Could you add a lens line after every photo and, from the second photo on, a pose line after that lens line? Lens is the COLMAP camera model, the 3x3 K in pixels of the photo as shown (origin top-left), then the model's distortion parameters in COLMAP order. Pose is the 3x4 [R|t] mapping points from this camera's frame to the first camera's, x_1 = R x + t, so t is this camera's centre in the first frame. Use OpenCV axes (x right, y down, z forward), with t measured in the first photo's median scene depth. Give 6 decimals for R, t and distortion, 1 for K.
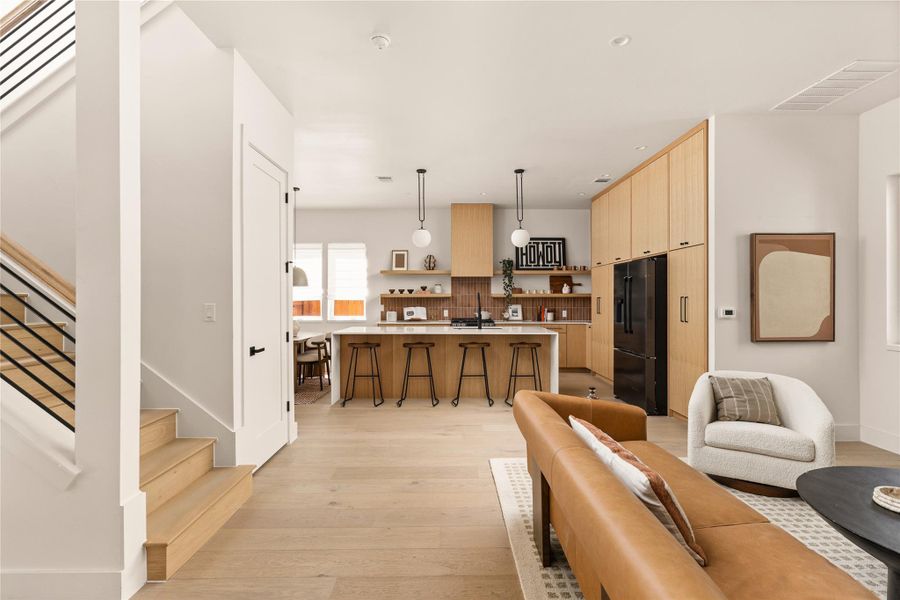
lens RADIAL K [[422.4, 0, 452.8], [0, 422.4, 301.5], [0, 0, 1]] dist [0.000100, 0.000096]
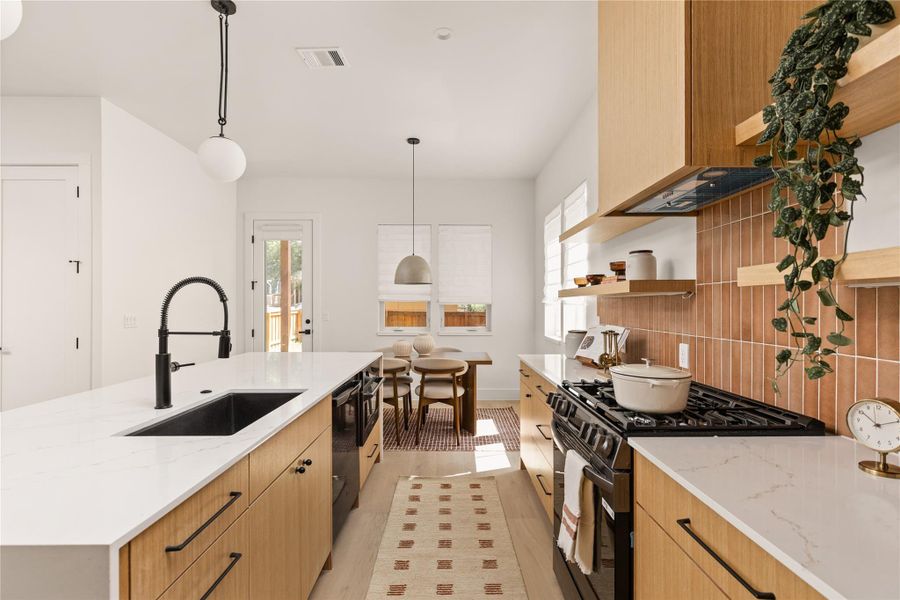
lens RADIAL K [[422.4, 0, 452.8], [0, 422.4, 301.5], [0, 0, 1]] dist [0.000100, 0.000096]
pose [[0.002658, -0.004584, -0.999986, 0.253288], [-0.005111, 0.999976, -0.004597, -0.004102], [0.999983, 0.005123, 0.002634, 0.873605]]
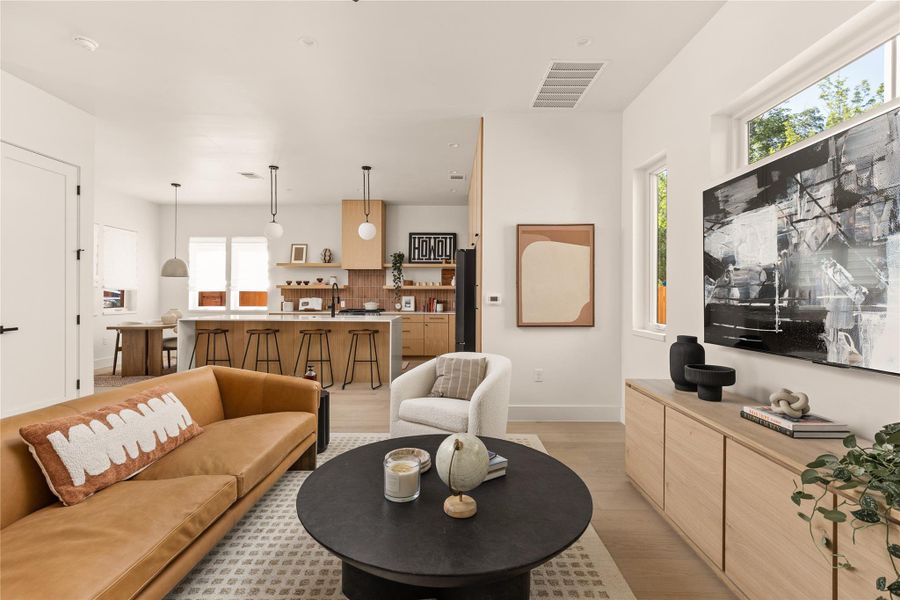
lens RADIAL K [[406.2, 0, 451.7], [0, 406.2, 296.7], [0, 0, 1]] dist [0.003046, 0.000313]
pose [[0.999945, 0.004527, -0.009513, 0.270368], [-0.004563, 0.999982, -0.003829, 0.012108], [0.009496, 0.003872, 0.999947, -0.010531]]
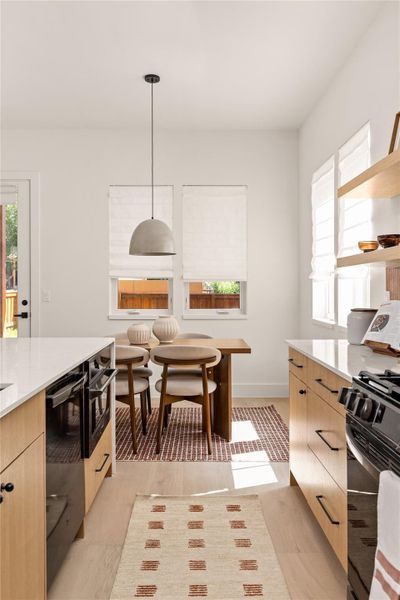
lens RADIAL K [[479.9, 0, 192.7], [0, 479.9, 286.2], [0, 0, 1]] dist [-0.004634, -0.000132]
pose [[-0.002830, -0.001529, -0.999995, 0.209088], [-0.002401, 0.999996, -0.001522, 0.005154], [0.999993, 0.002397, -0.002834, 0.867440]]
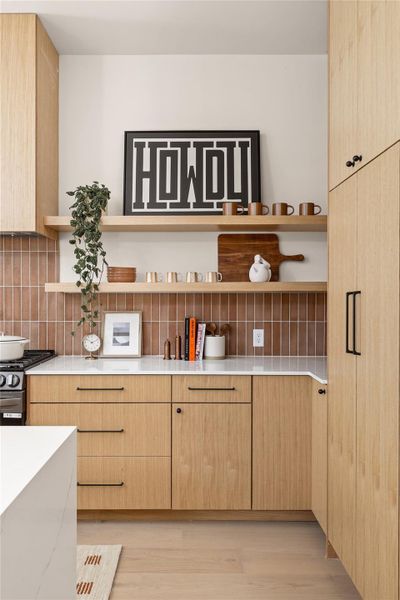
lens RADIAL K [[459.8, 0, 183.3], [0, 459.8, 299.8], [0, 0, 1]] dist [0.000688, 0.002828]
pose [[0.999800, 0.000429, -0.020019, 0.211784], [-0.000442, 1.000000, -0.000666, -0.004095], [0.020018, 0.000675, 0.999799, 0.613557]]
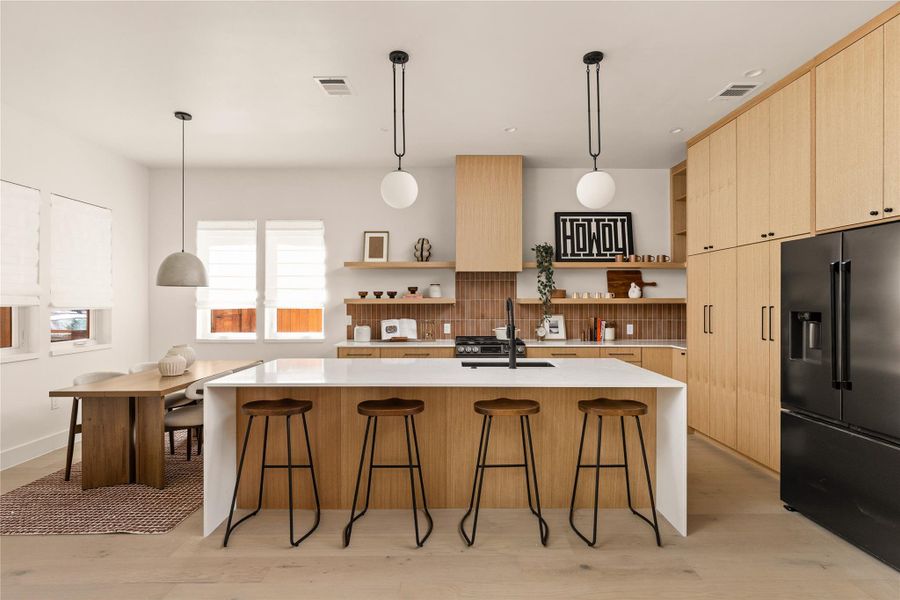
lens RADIAL K [[433.0, 0, 453.0], [0, 433.0, 303.1], [0, 0, 1]] dist [-0.000842, -0.000284]
pose [[0.999996, 0.000213, -0.002885, -0.005813], [-0.000217, 0.999999, -0.001549, -0.010419], [0.002885, 0.001550, 0.999995, 0.342273]]
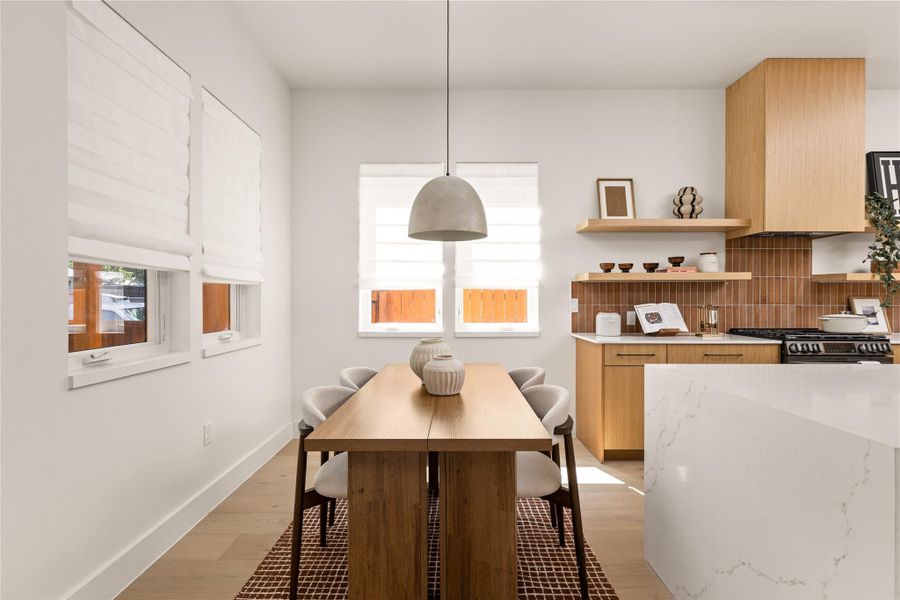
lens RADIAL K [[422.4, 0, 452.8], [0, 422.4, 301.5], [0, 0, 1]] dist [0.000100, 0.000096]
pose [[0.999948, 0.002341, -0.009959, -0.300387], [-0.002335, 0.999997, 0.000624, 0.011354], [0.009960, -0.000600, 0.999950, 0.552493]]
